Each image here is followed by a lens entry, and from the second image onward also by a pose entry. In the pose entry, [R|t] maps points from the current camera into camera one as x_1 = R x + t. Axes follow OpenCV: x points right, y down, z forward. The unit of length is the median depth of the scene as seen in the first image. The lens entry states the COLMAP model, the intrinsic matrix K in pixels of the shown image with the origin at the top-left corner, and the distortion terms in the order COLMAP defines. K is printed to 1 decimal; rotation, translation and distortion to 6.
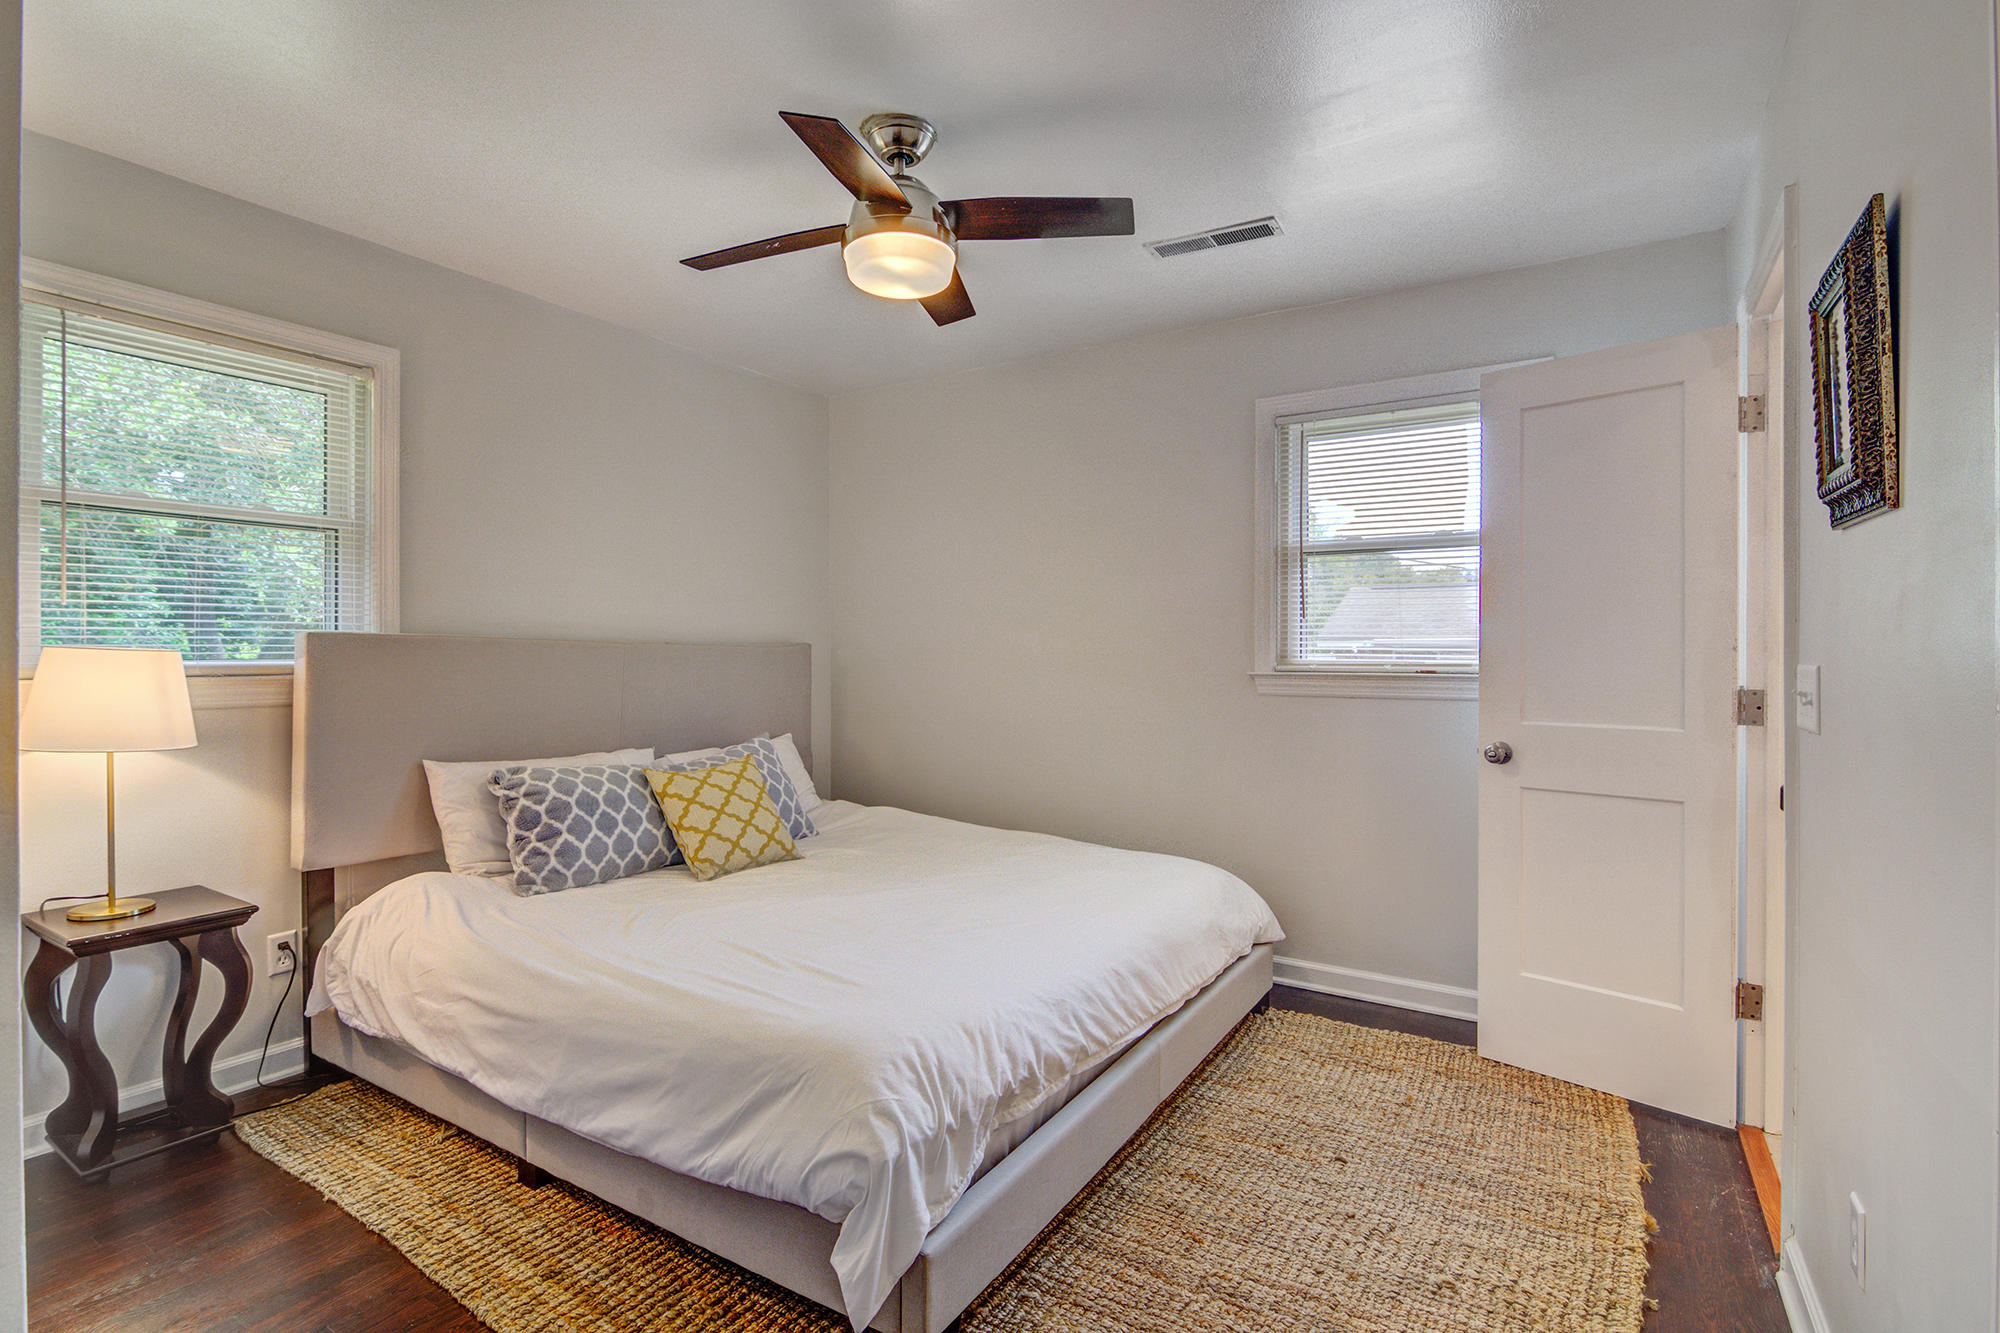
lens RADIAL K [[928.4, 0, 995.5], [0, 928.4, 646.7], [0, 0, 1]] dist [0.000874, -0.000019]
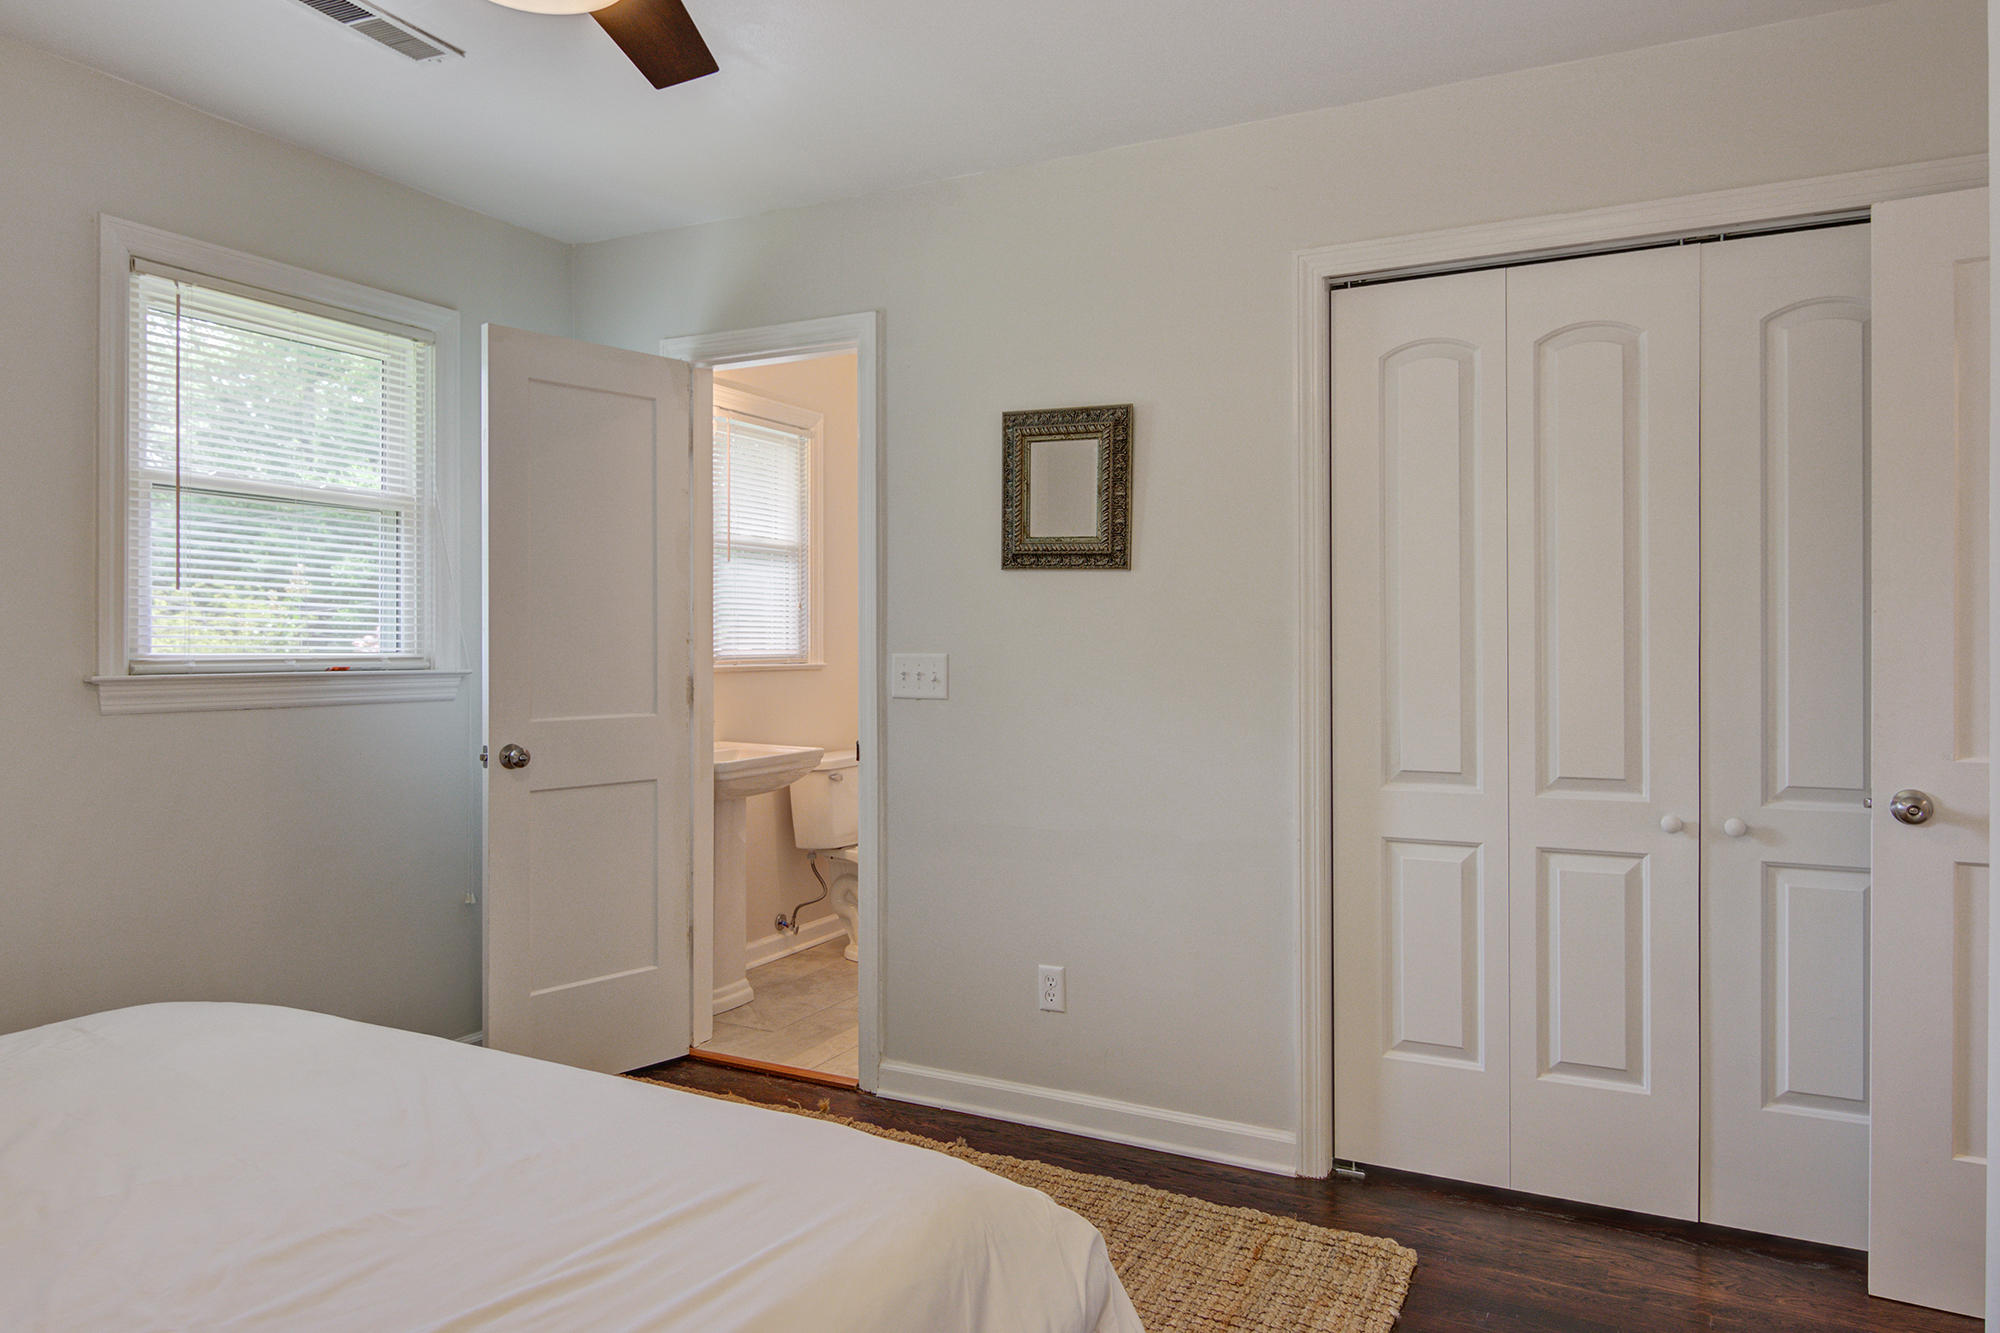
lens RADIAL K [[1233.3, 0, 997.7], [0, 1233.3, 655.3], [0, 0, 1]] dist [-0.000581, -0.000223]
pose [[-0.082694, 0.000396, 0.996575, -0.750227], [-0.004065, 0.999991, -0.000734, 0.017960], [-0.996567, -0.004112, -0.082692, 0.712572]]
